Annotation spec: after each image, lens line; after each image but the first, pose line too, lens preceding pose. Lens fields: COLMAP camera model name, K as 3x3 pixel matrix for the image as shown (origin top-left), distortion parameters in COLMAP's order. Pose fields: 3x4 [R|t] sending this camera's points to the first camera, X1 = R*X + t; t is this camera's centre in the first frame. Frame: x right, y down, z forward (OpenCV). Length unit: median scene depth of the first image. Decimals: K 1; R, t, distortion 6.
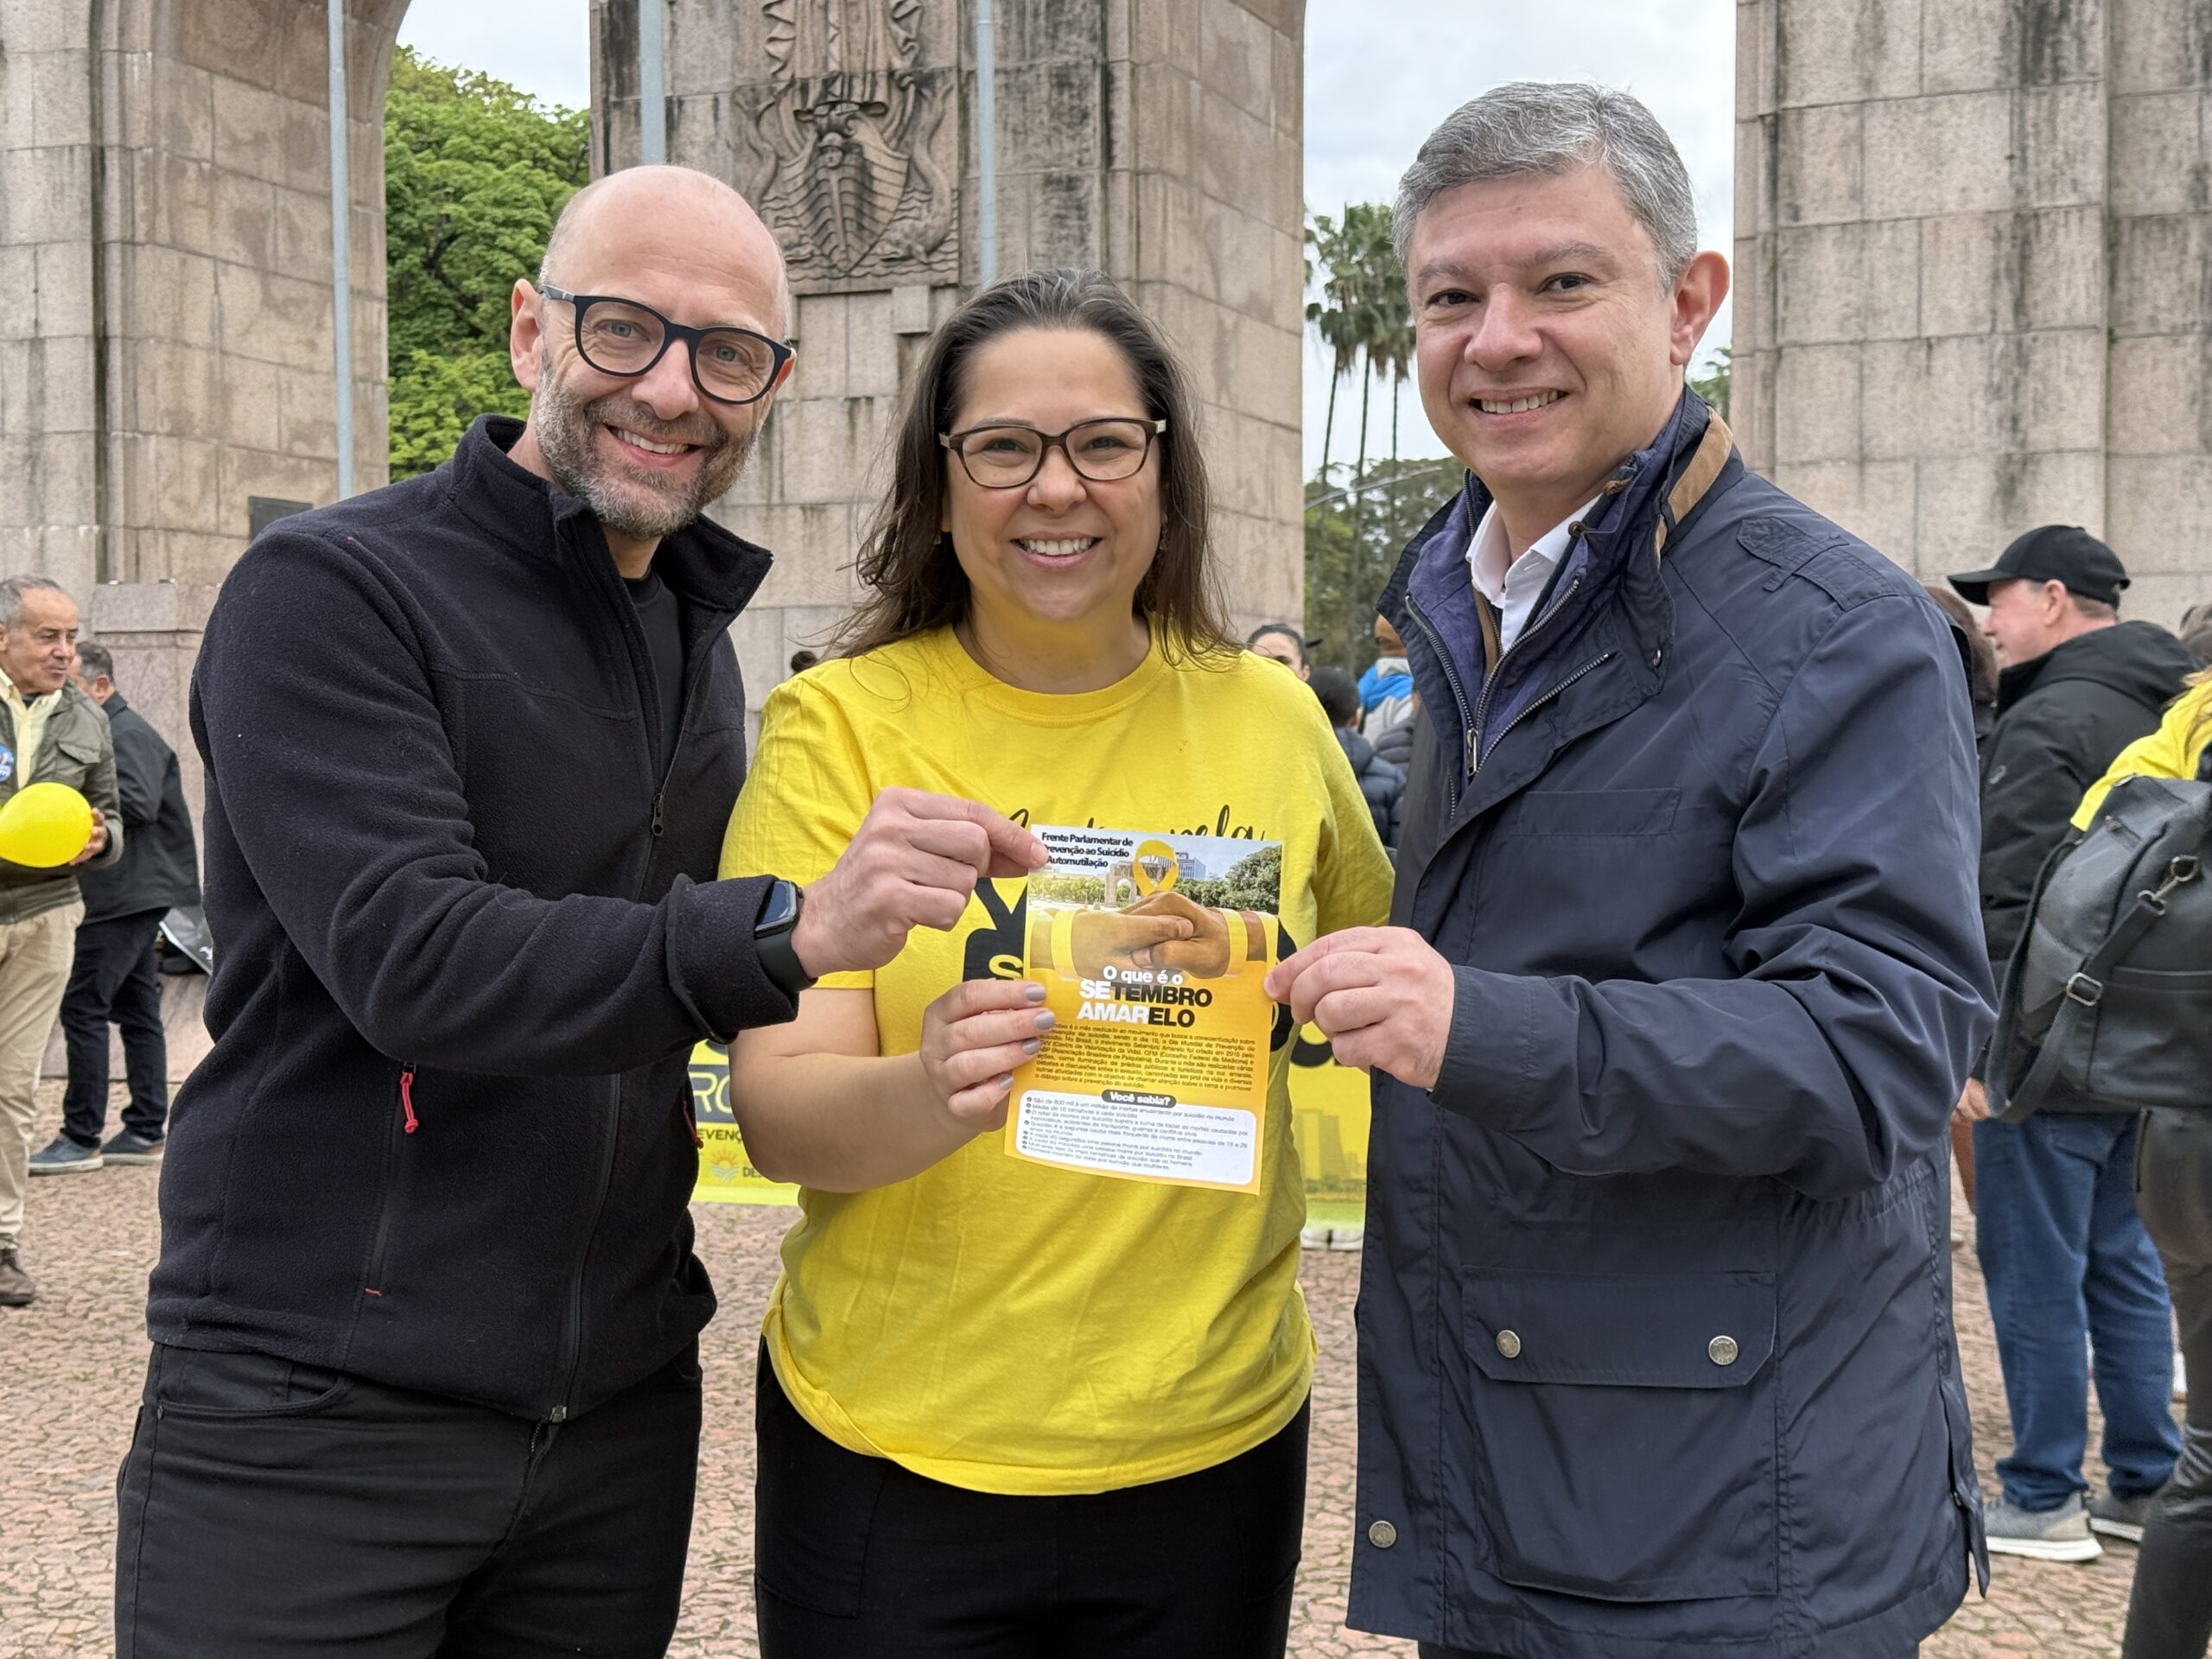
lens RADIAL K [[3200.3, 0, 1106.0], [0, 3200.3, 829.5], [0, 0, 1]] dist [0.152897, -0.146486]
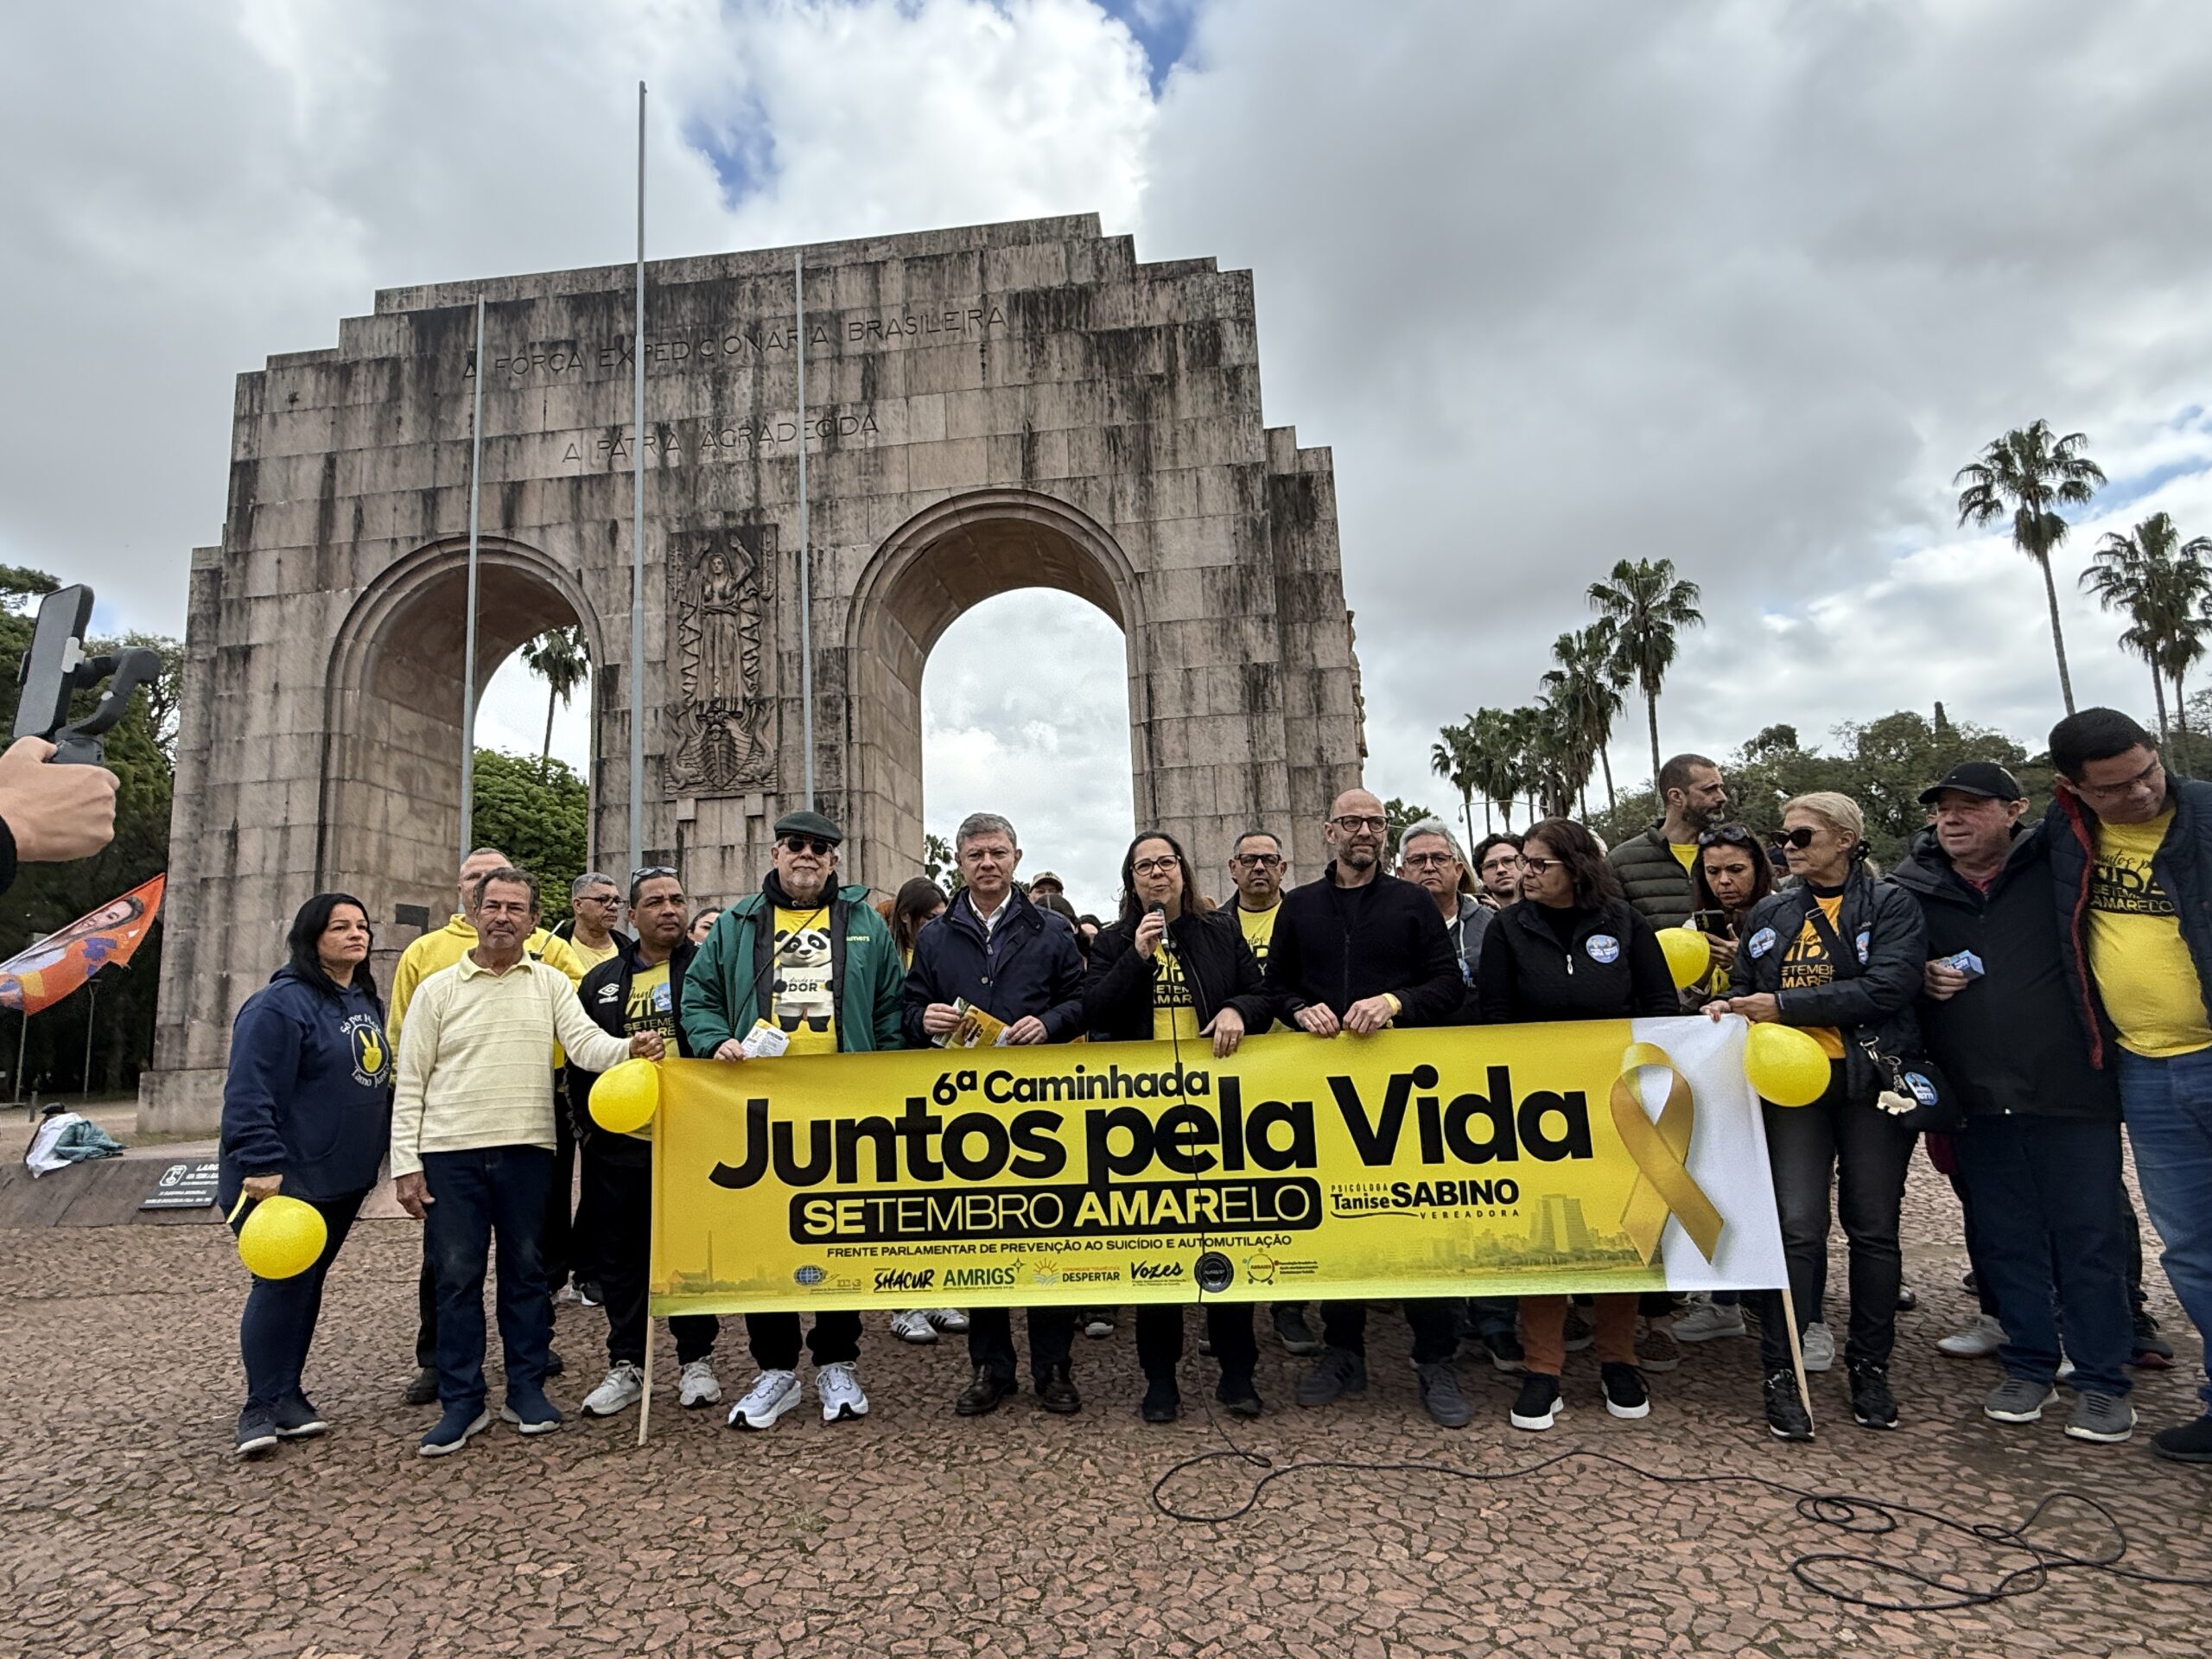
lens RADIAL K [[1232.8, 0, 1106.0], [0, 1232.8, 829.5], [0, 0, 1]] dist [-0.003059, 0.000464]
pose [[0.958746, 0.001987, 0.284257, -0.068959], [0.049043, 0.983824, -0.172292, 0.006308], [-0.280002, 0.179125, 0.943140, 0.167486]]
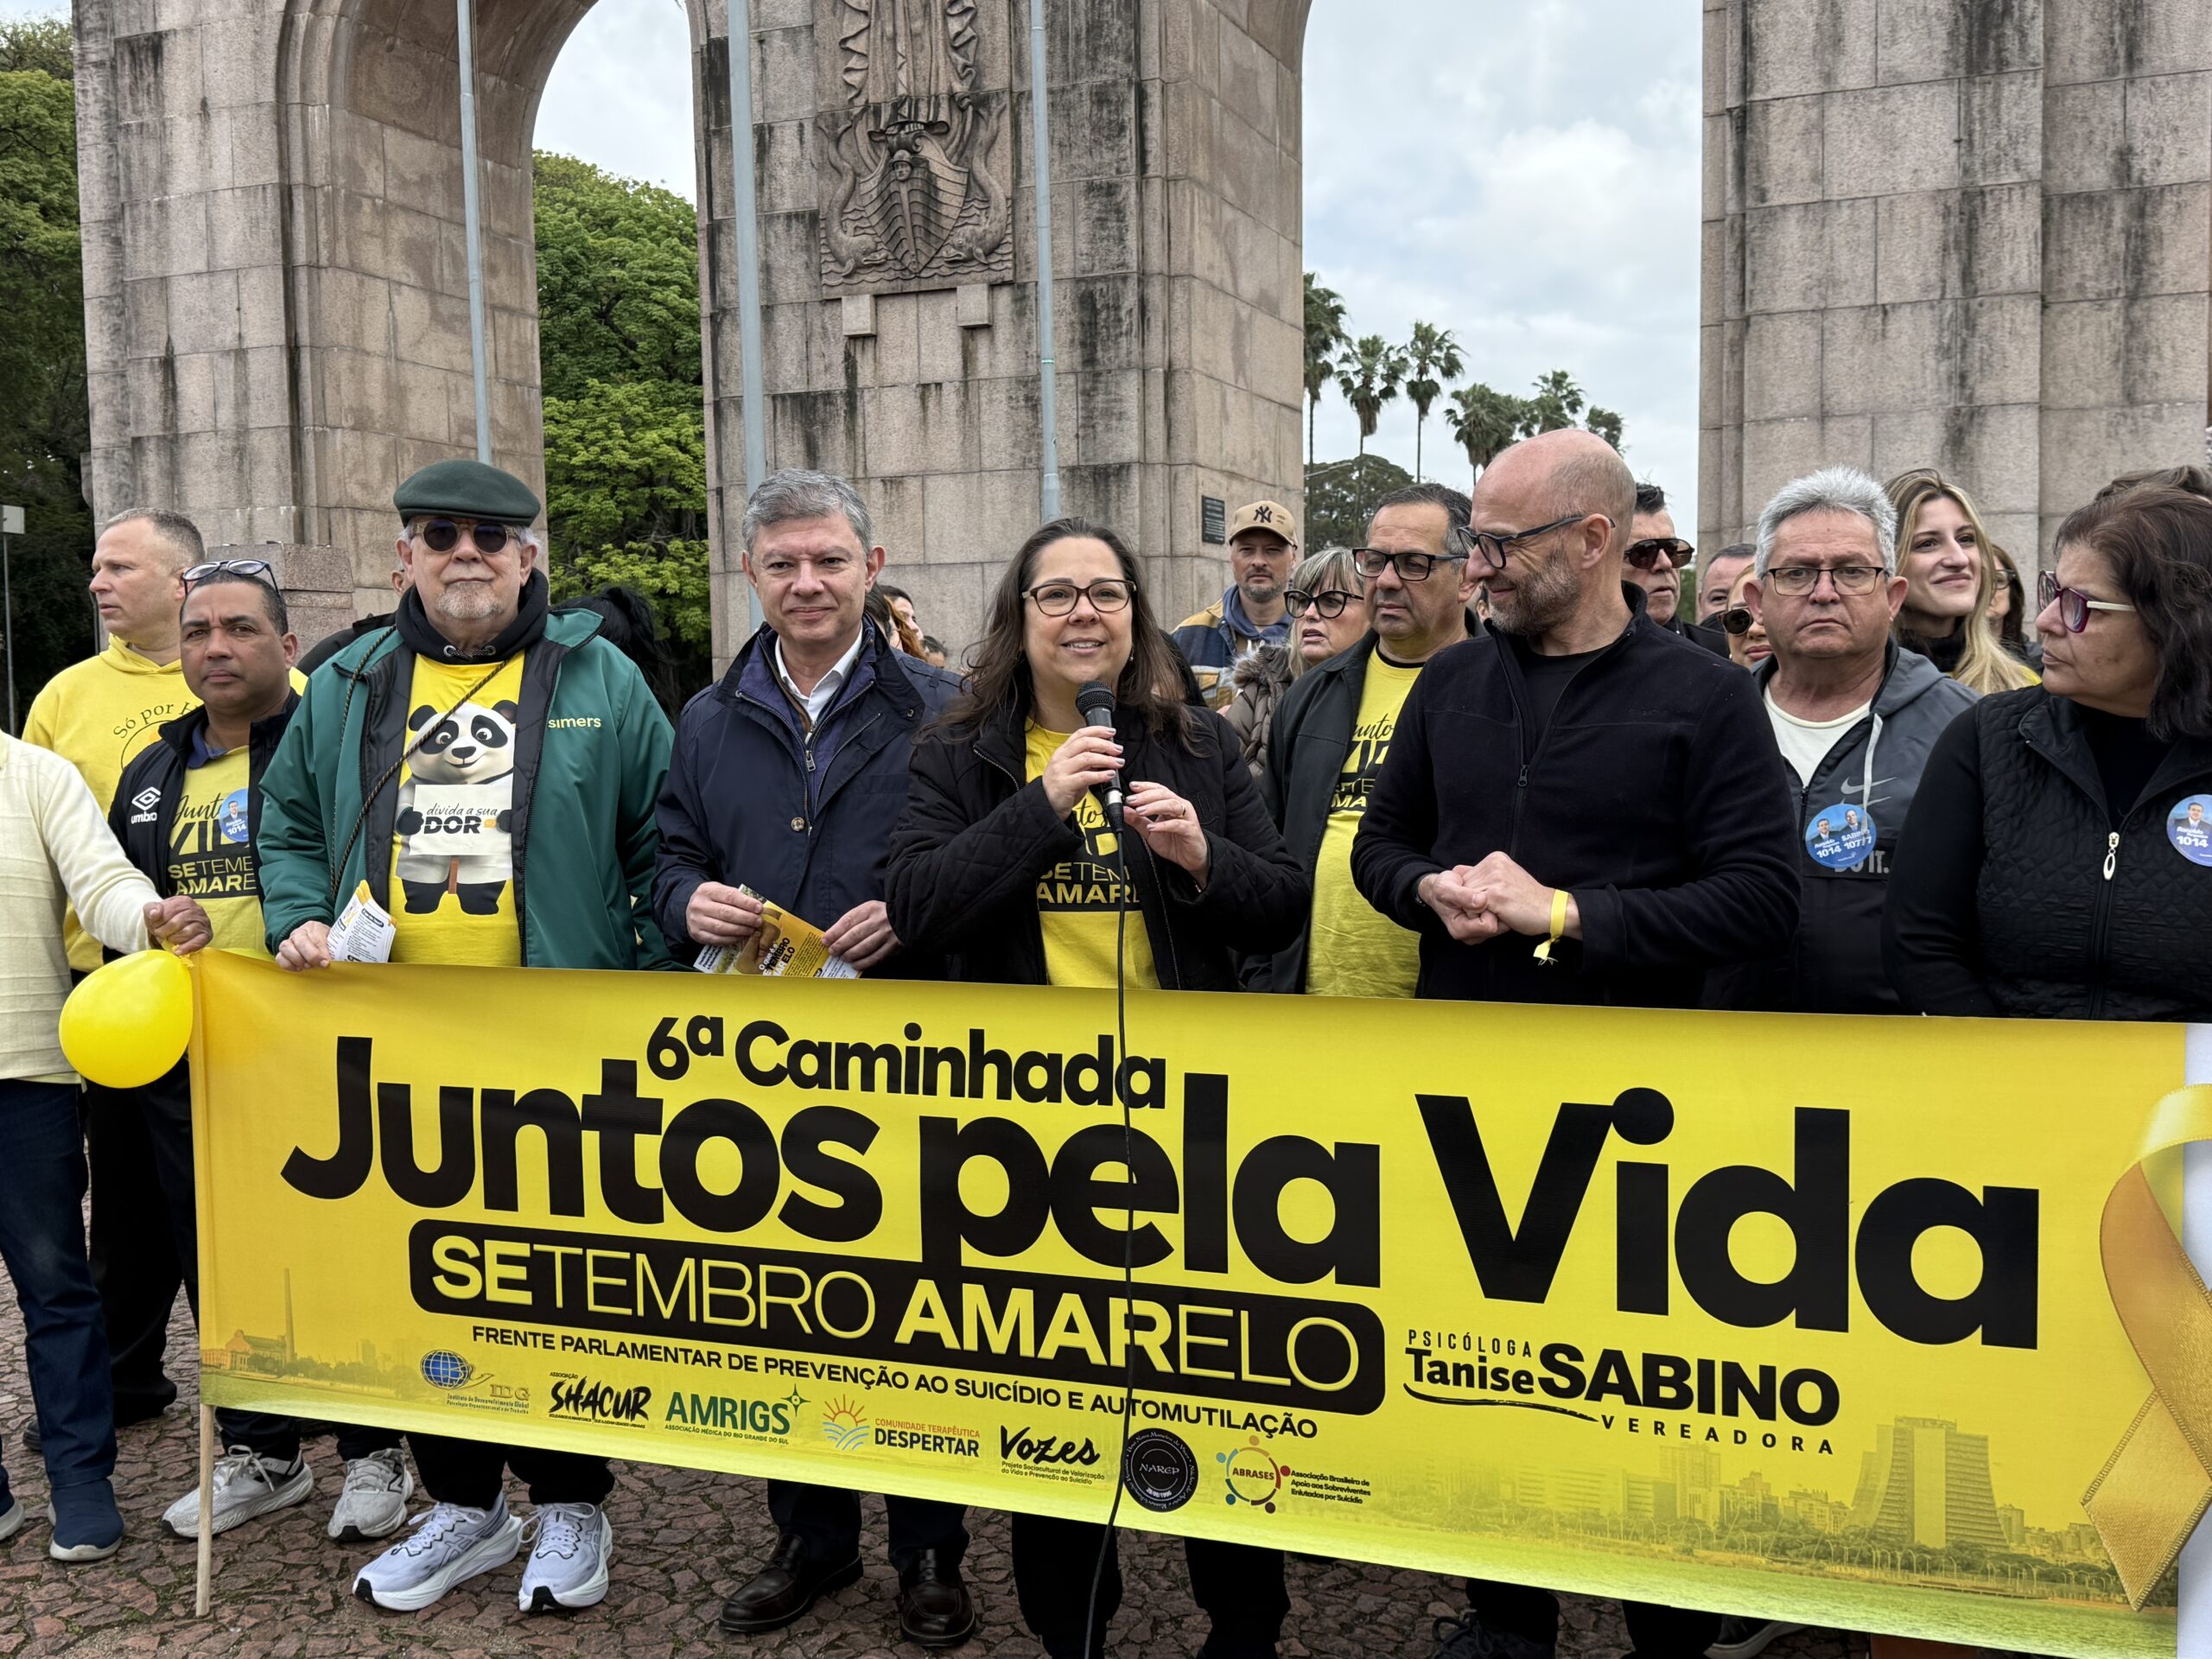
lens RADIAL K [[2208.5, 0, 1093.2], [0, 2208.5, 848.4], [0, 0, 1]] dist [0.182851, -0.395144]
pose [[0.999879, -0.014416, -0.005879, -0.015441], [0.014713, 0.998438, 0.053897, -0.009131], [0.005093, -0.053977, 0.998529, 0.187892]]
